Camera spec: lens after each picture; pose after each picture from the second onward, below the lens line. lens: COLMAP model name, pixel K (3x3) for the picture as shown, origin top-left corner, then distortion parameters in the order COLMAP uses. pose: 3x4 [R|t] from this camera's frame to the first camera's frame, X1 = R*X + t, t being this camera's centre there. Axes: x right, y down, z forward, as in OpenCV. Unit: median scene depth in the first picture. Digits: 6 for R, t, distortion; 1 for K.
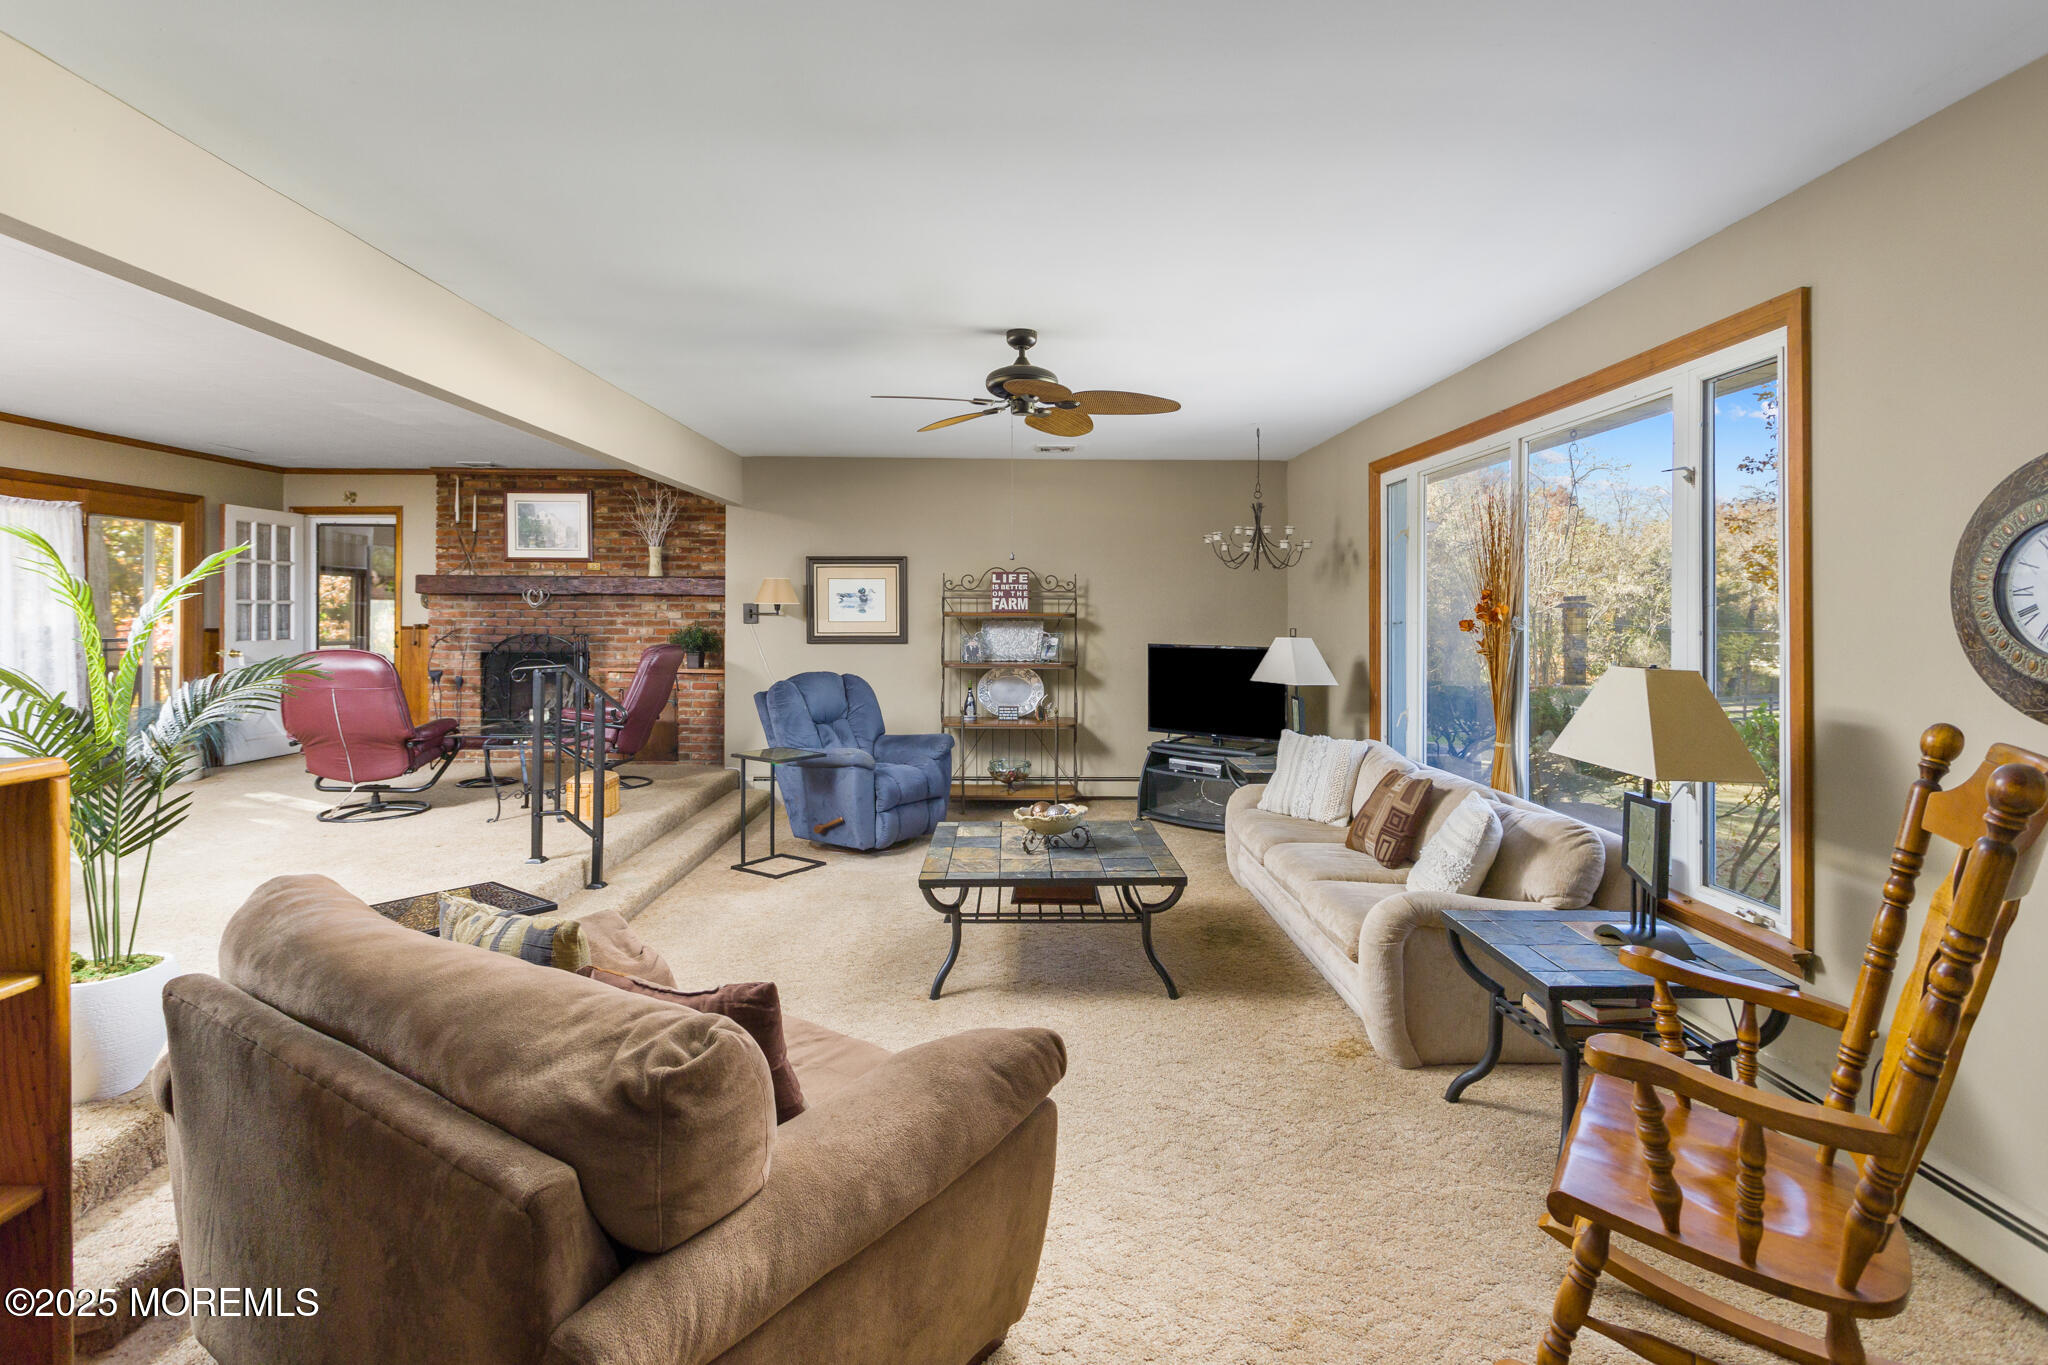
lens RADIAL K [[992.7, 0, 1028.4], [0, 992.7, 618.5], [0, 0, 1]] dist [0.004993, 0.001036]
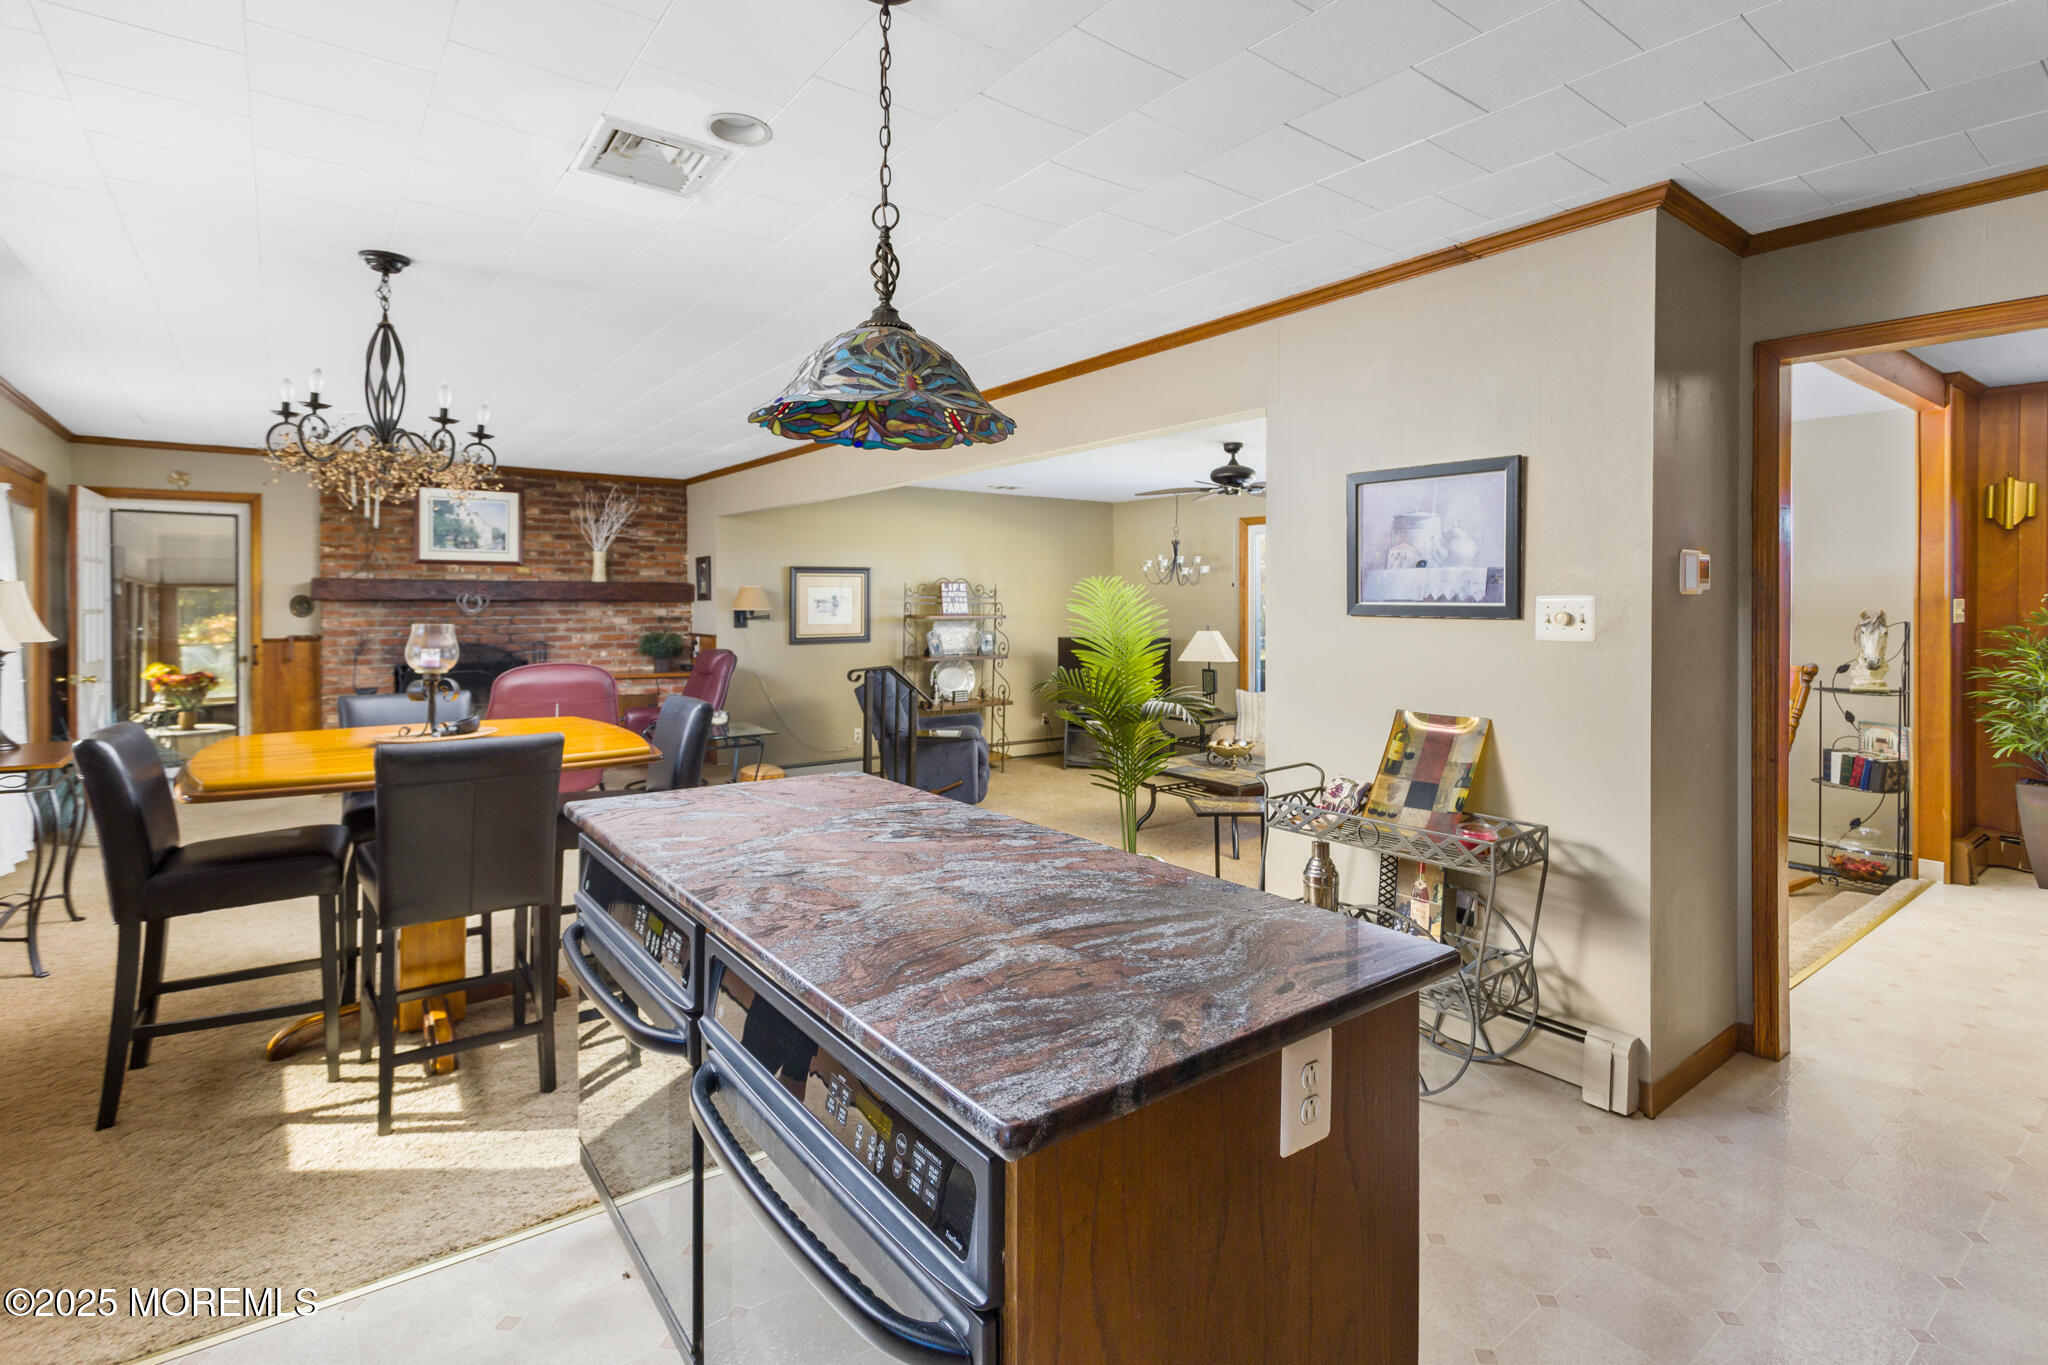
lens RADIAL K [[992.7, 0, 1027.6], [0, 992.7, 609.1], [0, 0, 1]] dist [0.004993, 0.001036]
pose [[0.807636, -0.008030, 0.589627, -0.615492], [0.007887, 0.999965, 0.002816, -0.014554], [-0.589629, 0.002376, 0.807671, -0.048304]]
